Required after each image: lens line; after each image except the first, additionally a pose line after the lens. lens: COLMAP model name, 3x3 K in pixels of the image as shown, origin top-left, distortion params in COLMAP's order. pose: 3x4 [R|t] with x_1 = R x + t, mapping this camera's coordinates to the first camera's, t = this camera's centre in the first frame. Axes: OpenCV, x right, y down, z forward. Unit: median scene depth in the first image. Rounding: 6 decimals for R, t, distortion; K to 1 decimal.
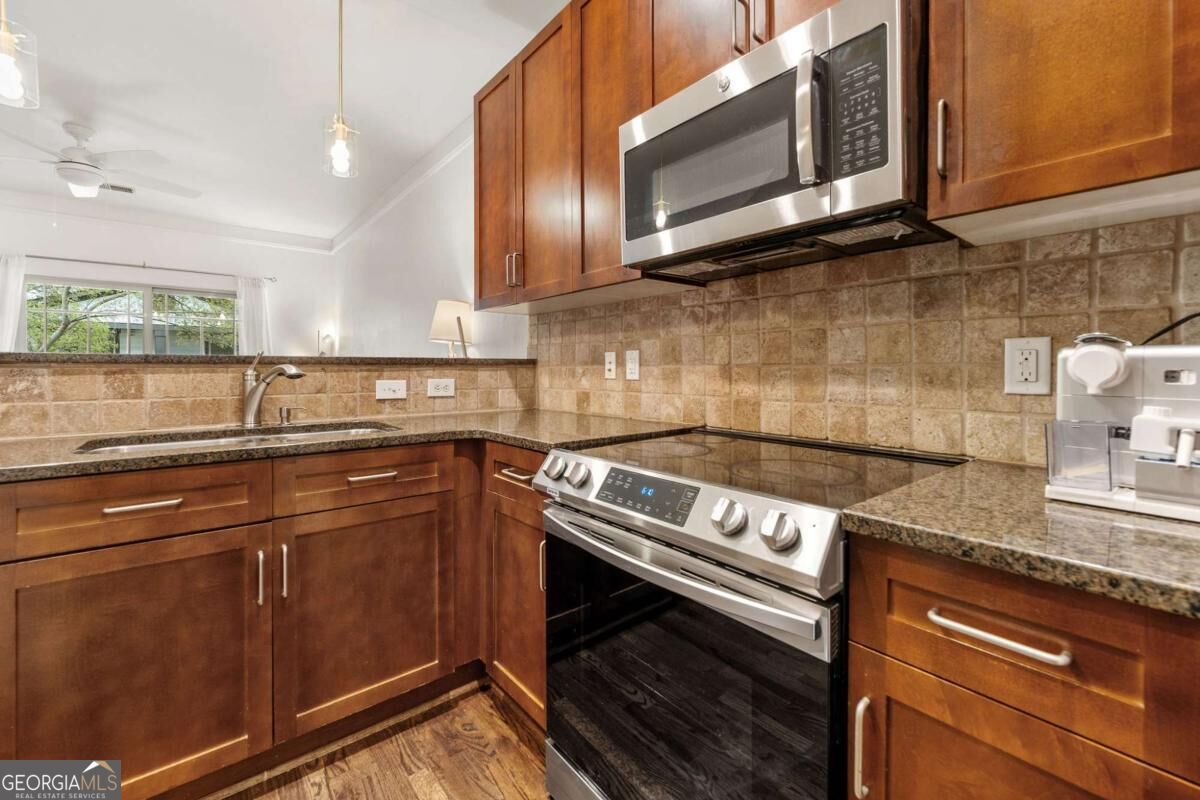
lens RADIAL K [[496.0, 0, 598.8], [0, 496.0, 369.0], [0, 0, 1]] dist [-0.004120, -0.000367]
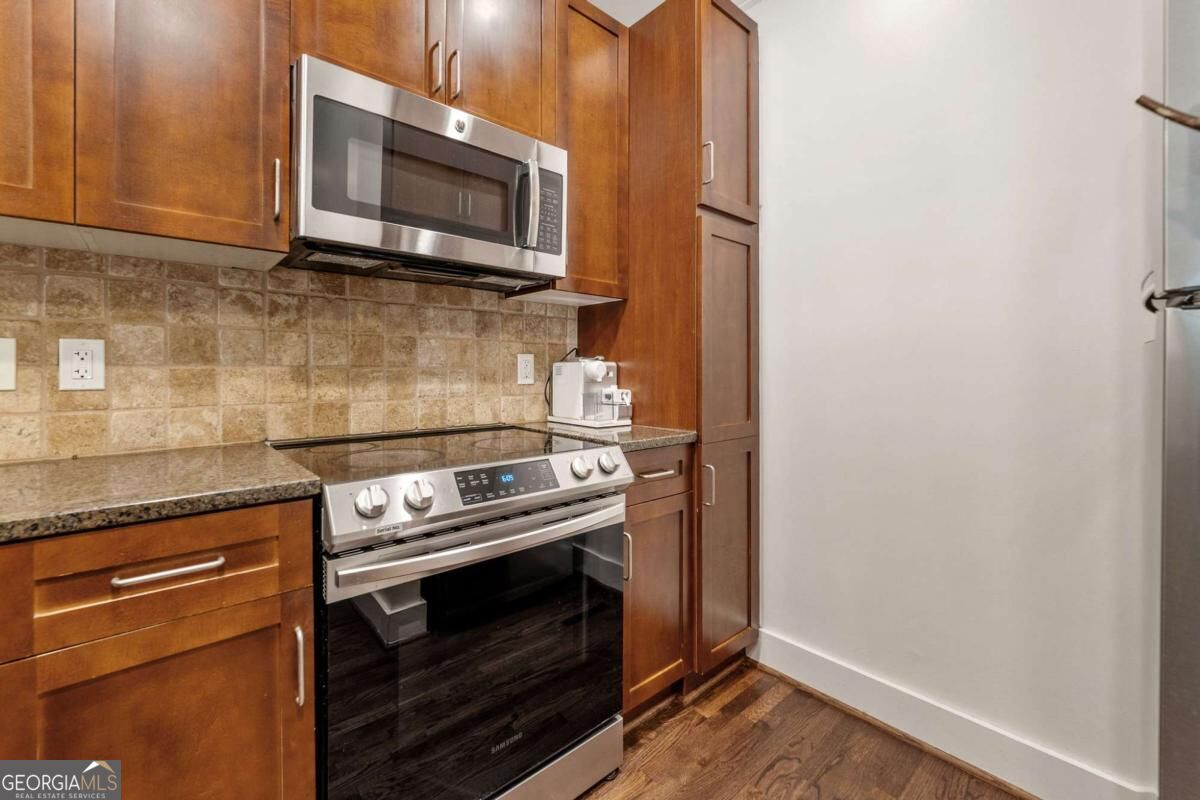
lens RADIAL K [[496.0, 0, 598.8], [0, 496.0, 369.0], [0, 0, 1]] dist [-0.004120, -0.000367]
pose [[-0.042141, 0.001149, 0.999111, -0.693417], [-0.001505, 0.999998, -0.001214, -0.003458], [-0.999111, -0.001555, -0.042139, 0.547927]]
